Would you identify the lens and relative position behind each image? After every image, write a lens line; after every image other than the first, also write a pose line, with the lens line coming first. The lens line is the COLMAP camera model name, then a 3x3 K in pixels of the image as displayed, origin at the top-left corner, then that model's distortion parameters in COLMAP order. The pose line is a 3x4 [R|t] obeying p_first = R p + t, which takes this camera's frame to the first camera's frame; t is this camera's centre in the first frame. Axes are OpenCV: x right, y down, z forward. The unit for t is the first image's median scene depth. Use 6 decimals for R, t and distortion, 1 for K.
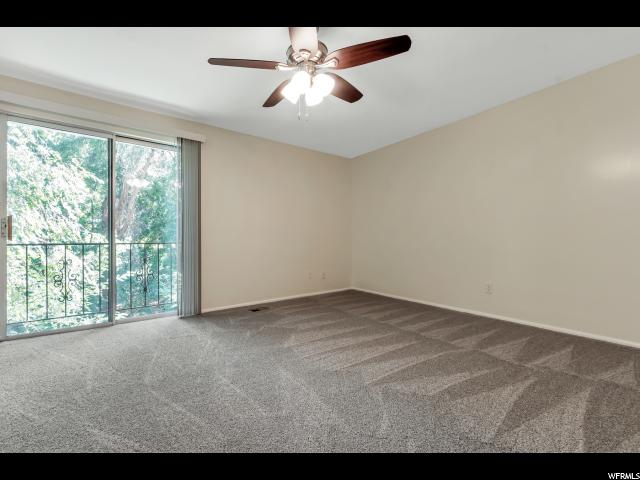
lens RADIAL K [[294.6, 0, 320.0], [0, 294.6, 240.0], [0, 0, 1]] dist [-0.000065, 0.000168]
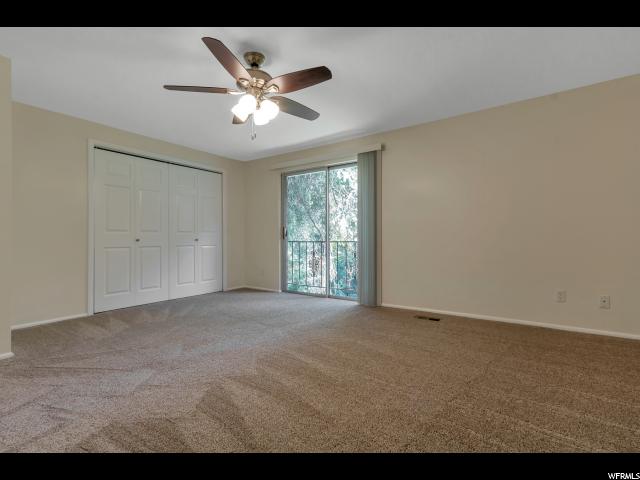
lens RADIAL K [[294.6, 0, 320.0], [0, 294.6, 240.0], [0, 0, 1]] dist [-0.000065, 0.000168]
pose [[0.285663, -0.007225, -0.958303, 0.625326], [-0.001388, 0.999967, -0.007953, 0.012694], [0.958329, 0.003602, 0.285643, 0.511945]]
